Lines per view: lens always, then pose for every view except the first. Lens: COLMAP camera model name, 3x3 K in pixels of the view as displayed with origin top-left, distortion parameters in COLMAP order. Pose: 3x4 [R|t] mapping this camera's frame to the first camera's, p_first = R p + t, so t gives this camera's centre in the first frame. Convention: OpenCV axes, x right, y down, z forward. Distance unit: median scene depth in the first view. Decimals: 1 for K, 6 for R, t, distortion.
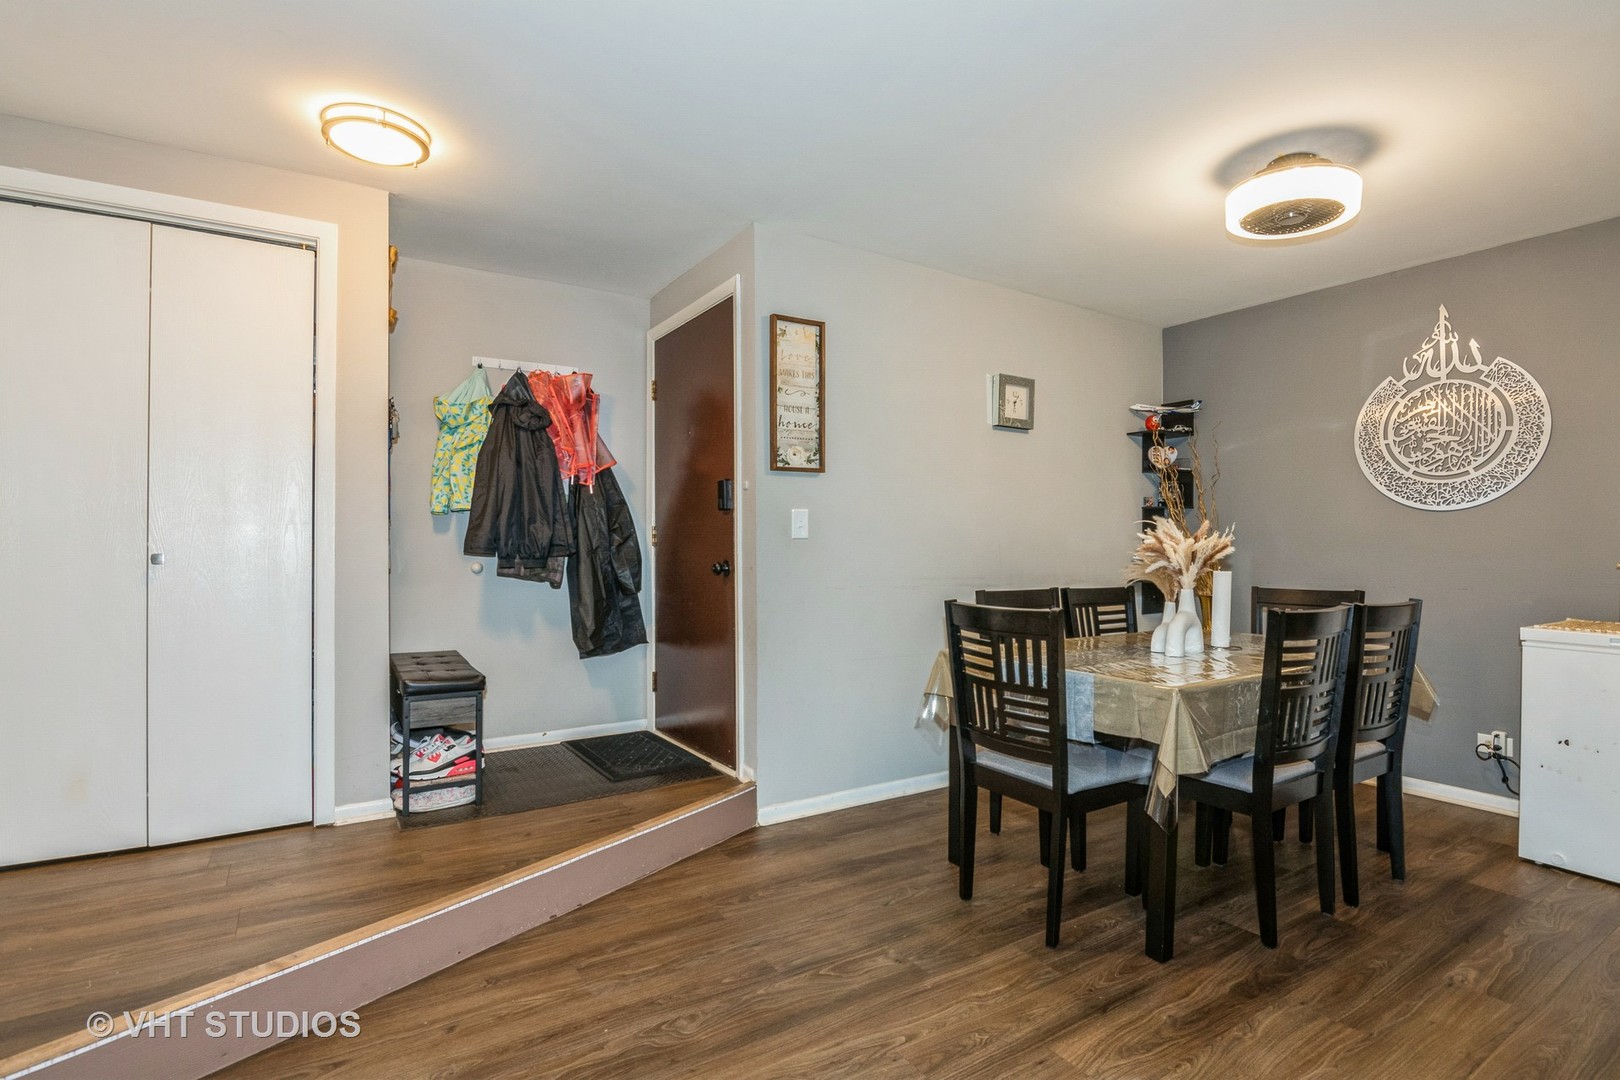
lens RADIAL K [[788.6, 0, 817.9], [0, 788.6, 546.6], [0, 0, 1]] dist [0.017718, 0.000071]
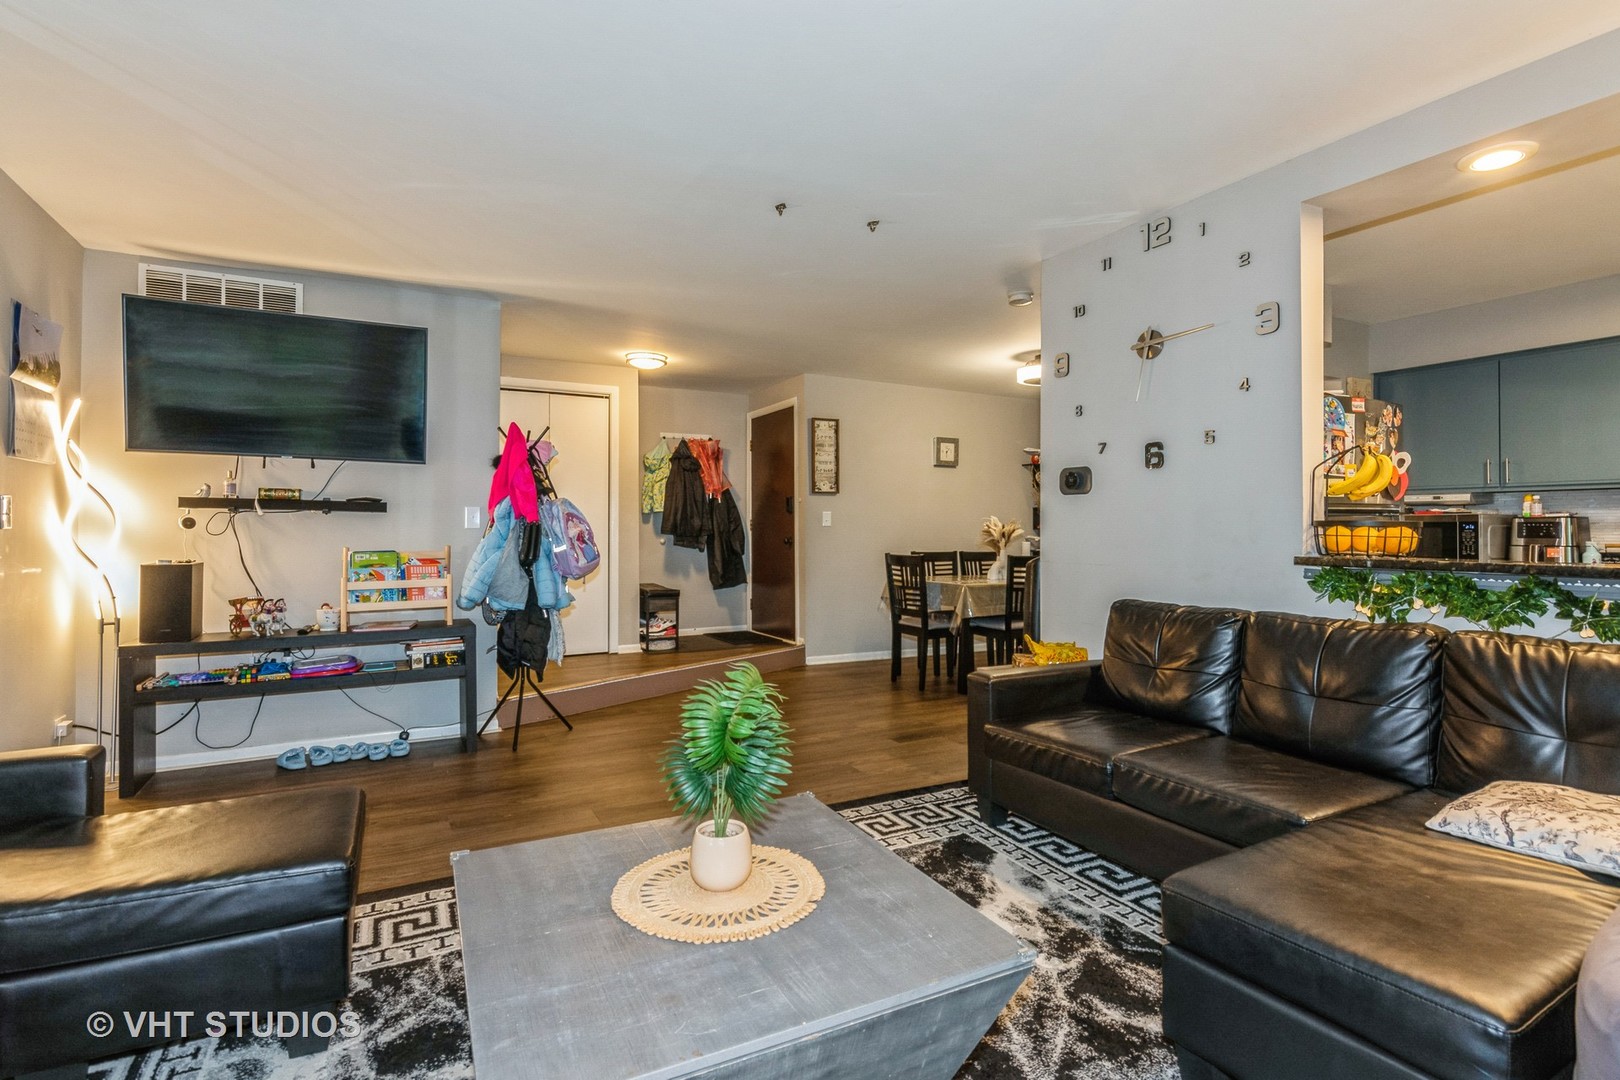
lens RADIAL K [[788.6, 0, 817.9], [0, 788.6, 546.6], [0, 0, 1]] dist [0.017718, 0.000071]
pose [[0.996704, 0.000890, -0.081113, 0.109606], [0.000603, 0.999831, 0.018378, 0.004132], [0.081116, -0.018366, 0.996535, -0.936640]]
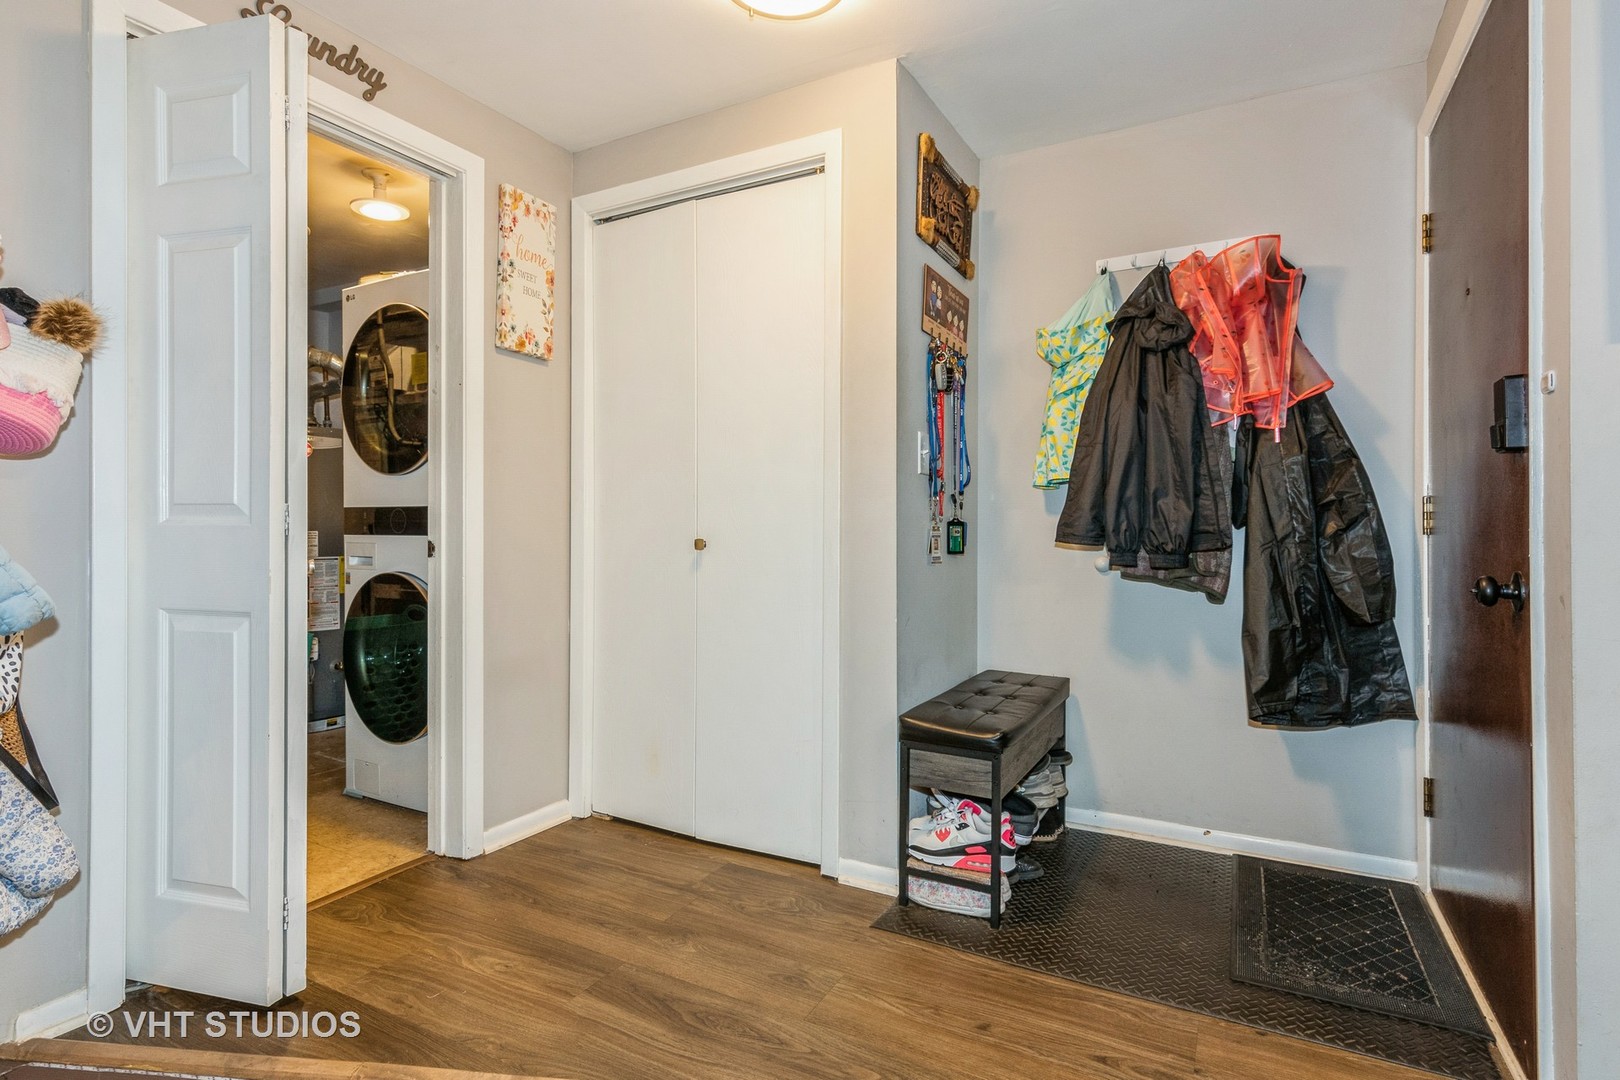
lens RADIAL K [[819.6, 0, 814.0], [0, 819.6, 528.2], [0, 0, 1]] dist [0.010651, -0.000229]
pose [[0.488138, 0.003757, -0.872758, 0.077713], [-0.005201, 0.999986, 0.001396, -0.004197], [0.872751, 0.003858, 0.488151, 0.447592]]
